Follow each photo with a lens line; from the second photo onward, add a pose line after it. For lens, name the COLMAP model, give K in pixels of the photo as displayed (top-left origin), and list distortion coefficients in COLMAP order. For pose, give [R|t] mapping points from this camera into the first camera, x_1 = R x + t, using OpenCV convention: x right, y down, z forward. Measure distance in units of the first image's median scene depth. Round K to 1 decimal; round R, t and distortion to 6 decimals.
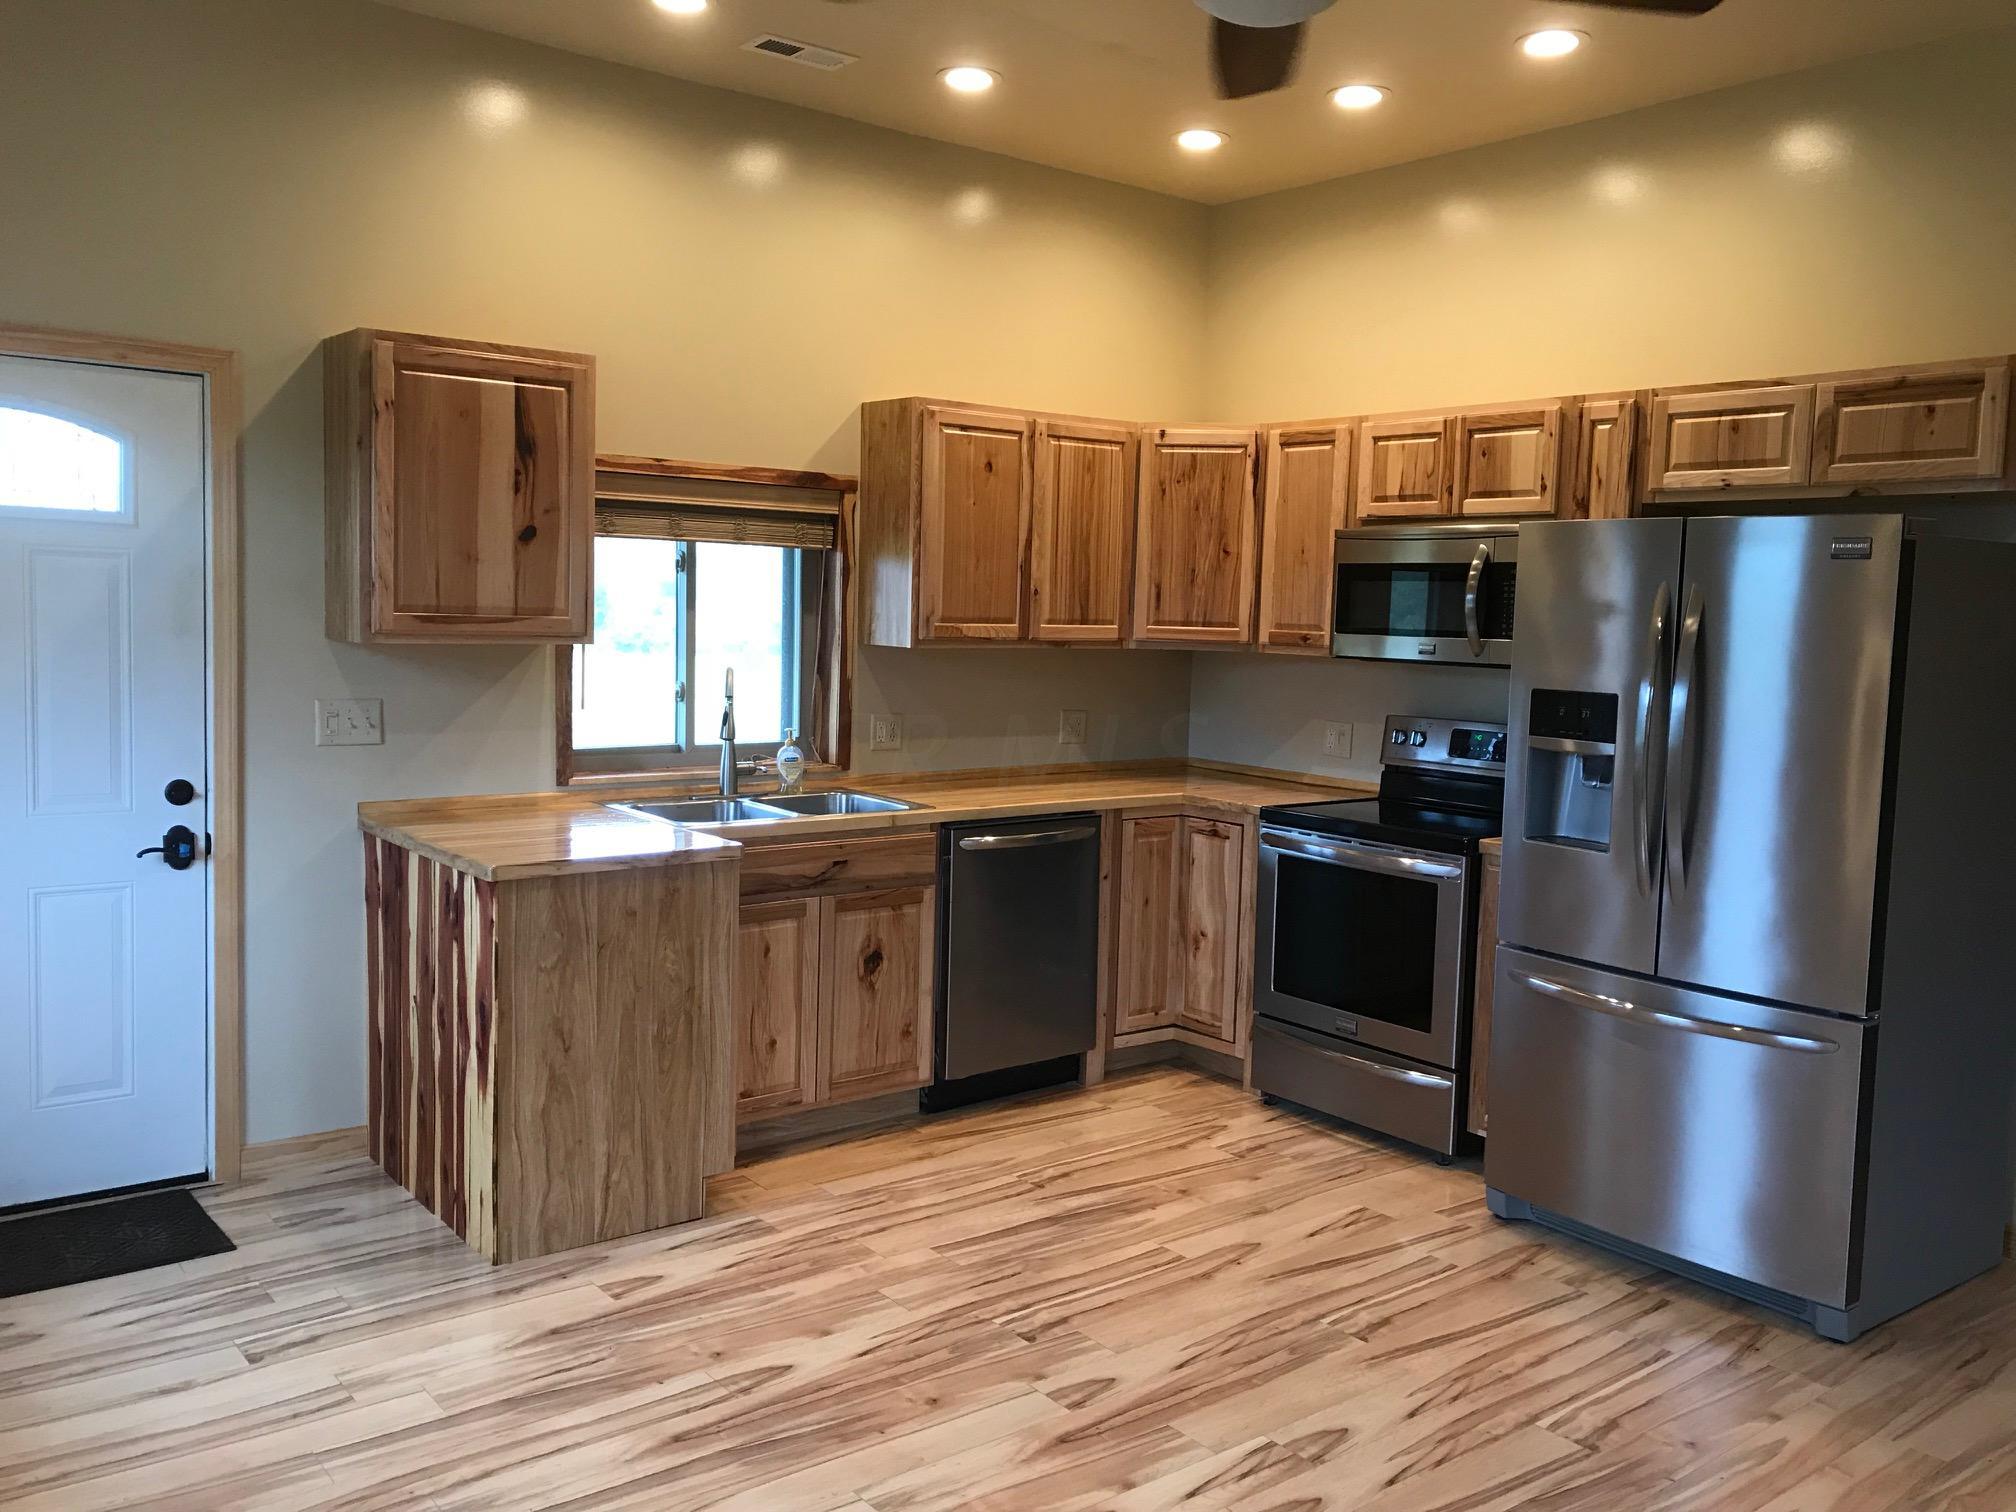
lens RADIAL K [[1655.6, 0, 1004.3], [0, 1655.6, 750.6], [0, 0, 1]] dist [0.013718, -0.000457]
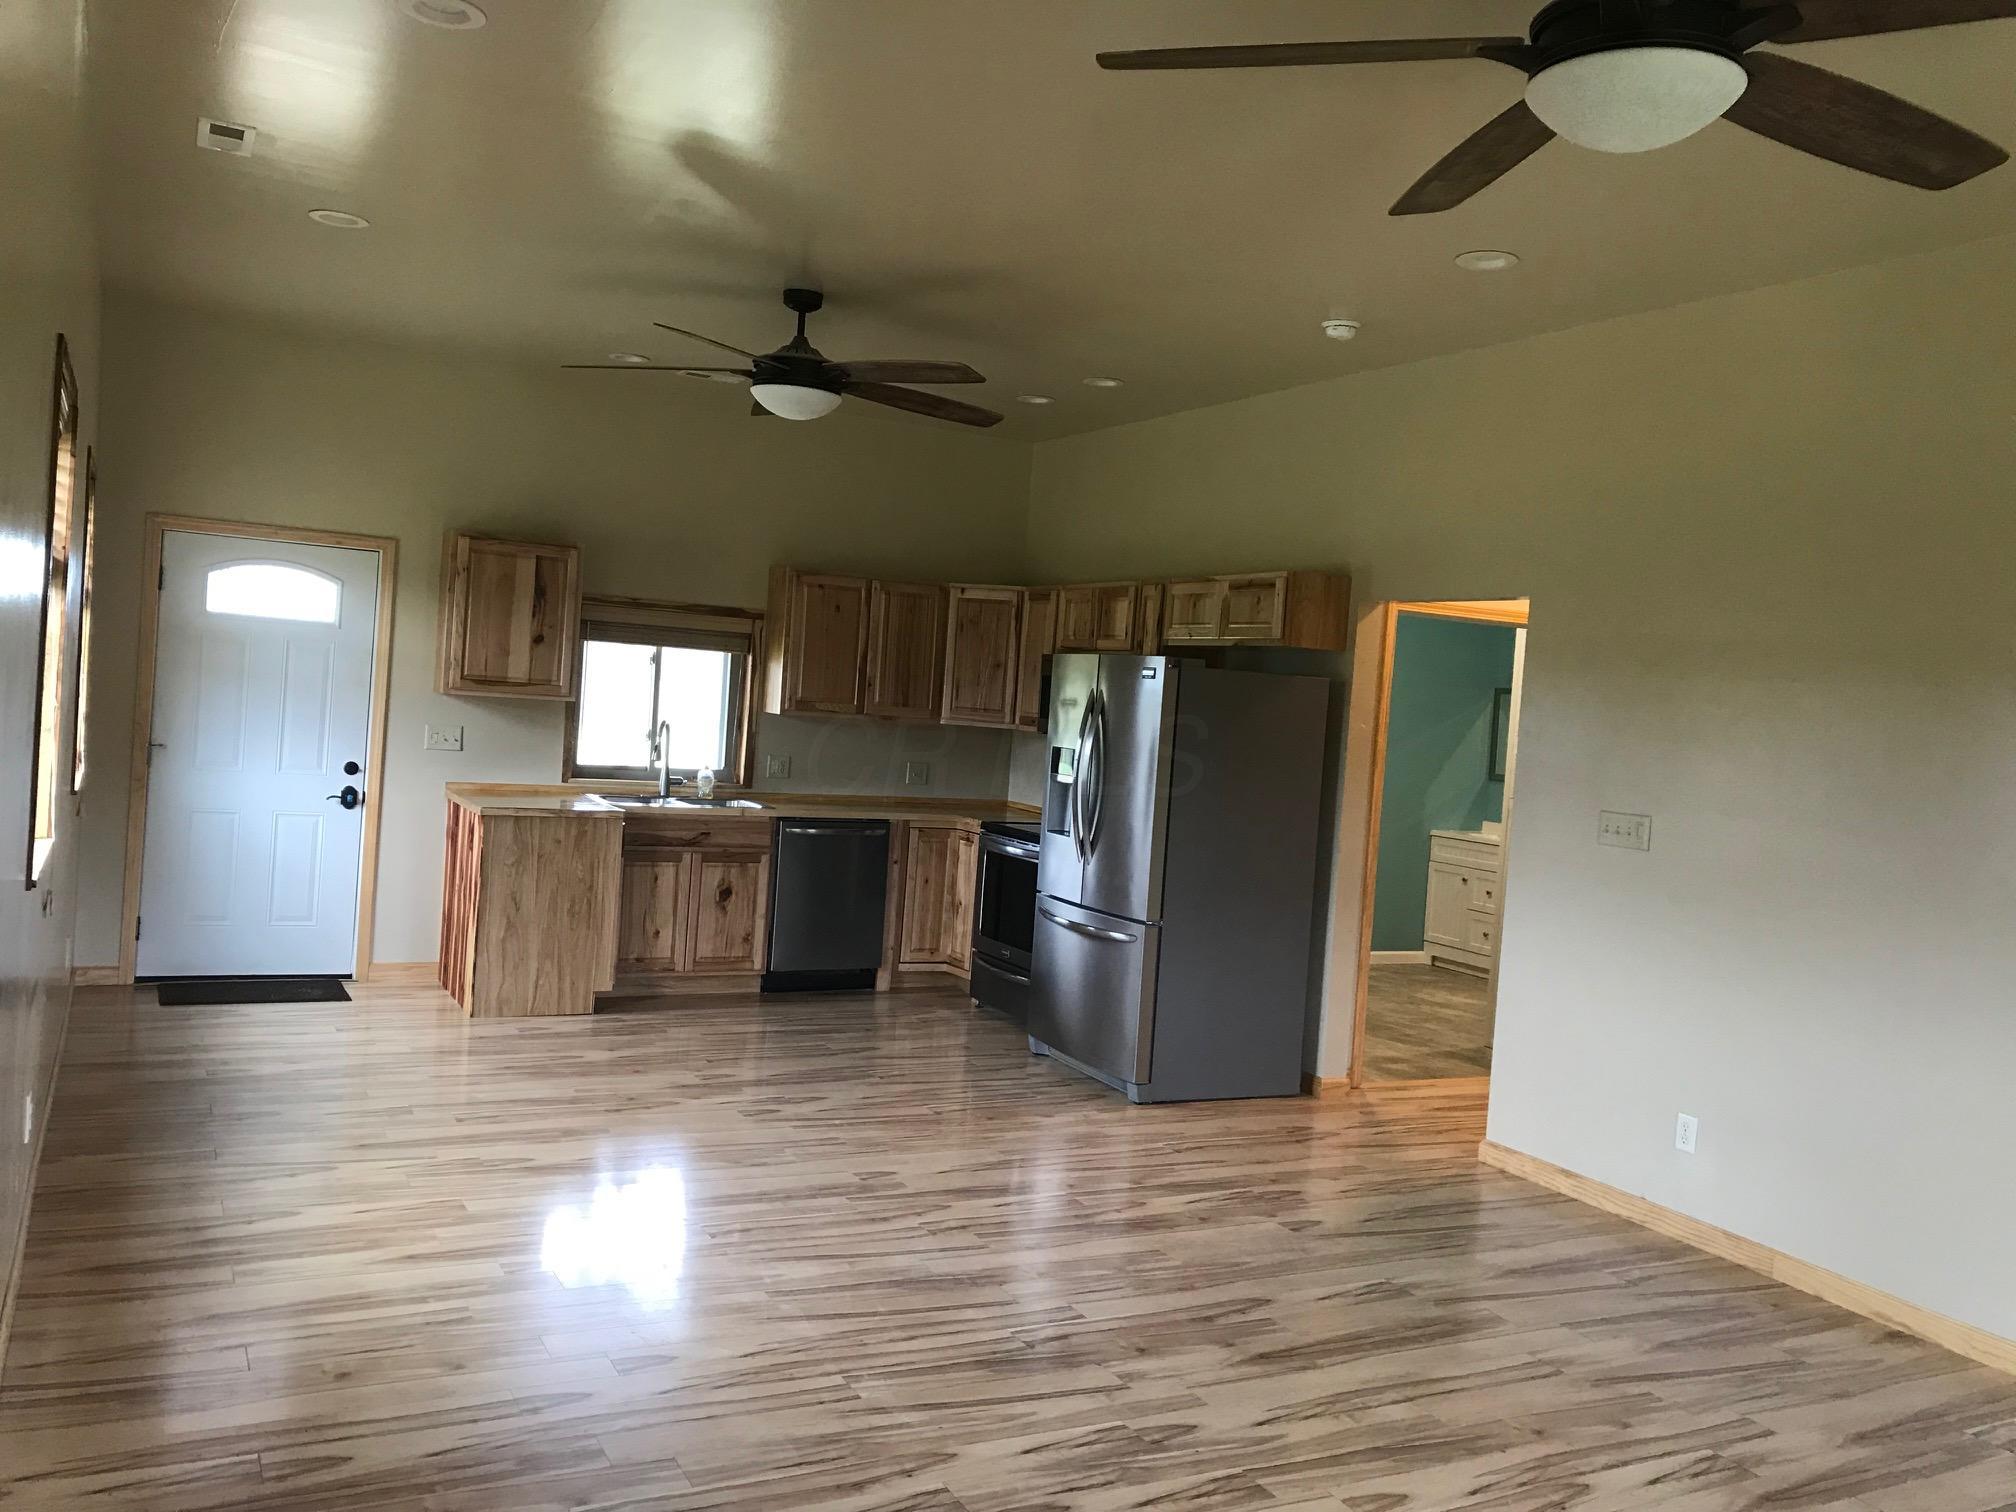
lens RADIAL K [[1655.6, 0, 1004.3], [0, 1655.6, 750.6], [0, 0, 1]] dist [0.013718, -0.000457]
pose [[0.982029, 0.047952, -0.182539, 0.506401], [-0.059213, 0.996631, -0.056746, 0.059614], [0.179203, 0.066534, 0.981560, -0.634354]]
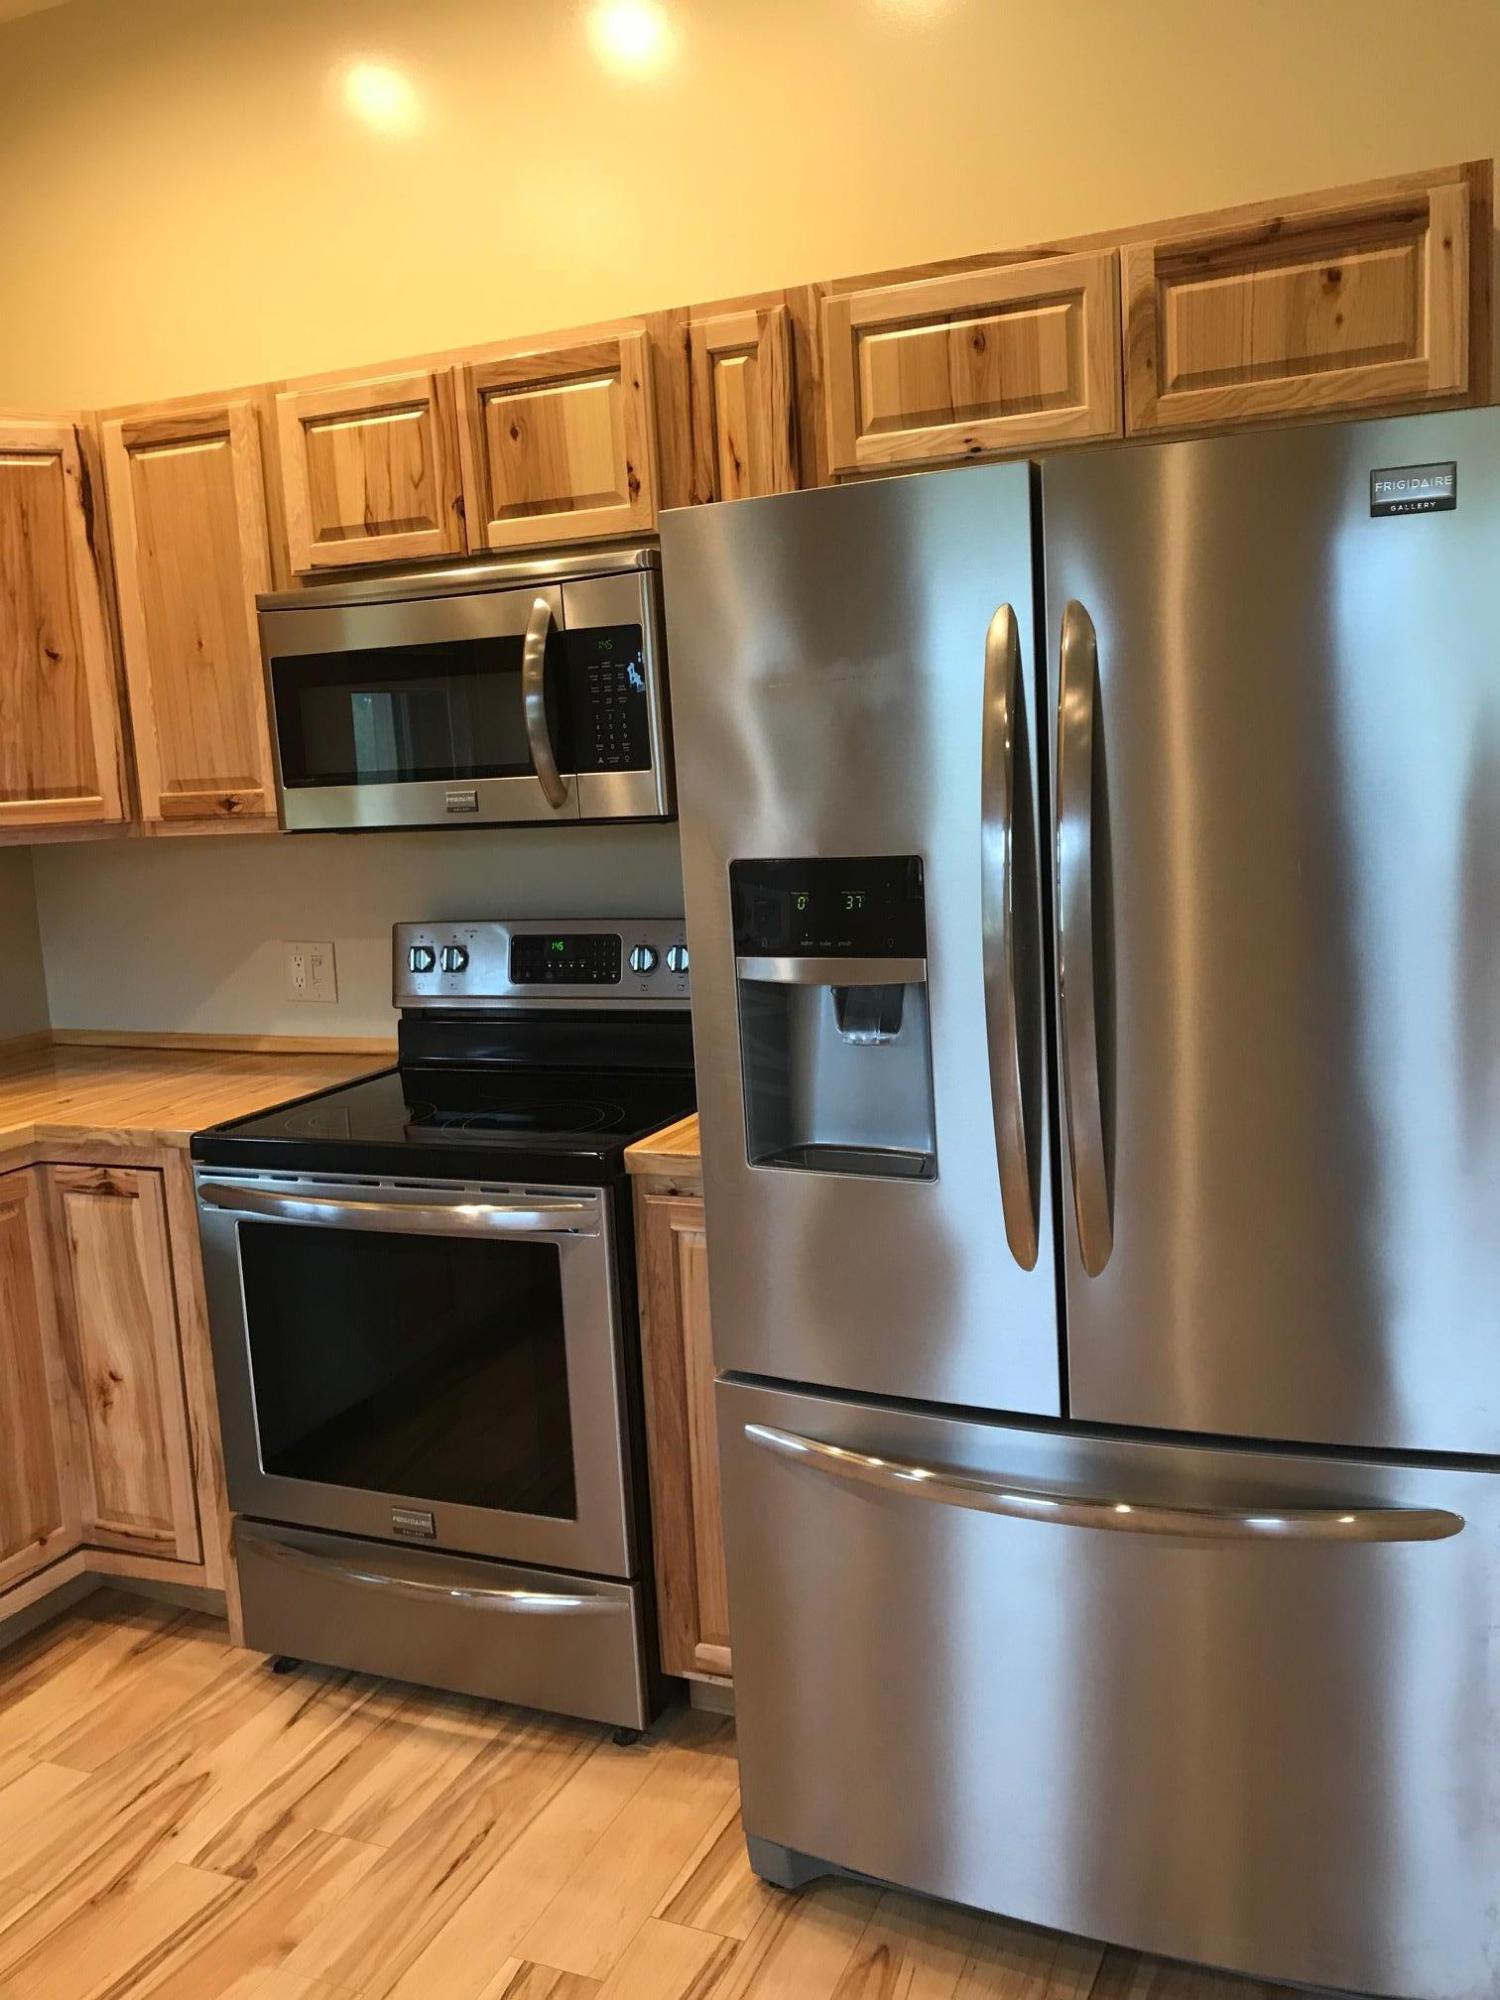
lens RADIAL K [[1642.5, 0, 756.5], [0, 1642.5, 978.9], [0, 0, 1]] dist [0.013718, -0.000457]
pose [[0.878365, -0.143990, 0.455787, 0.089805], [0.124185, 0.989549, 0.073292, -0.032462], [-0.461576, -0.007775, 0.887066, 0.496787]]
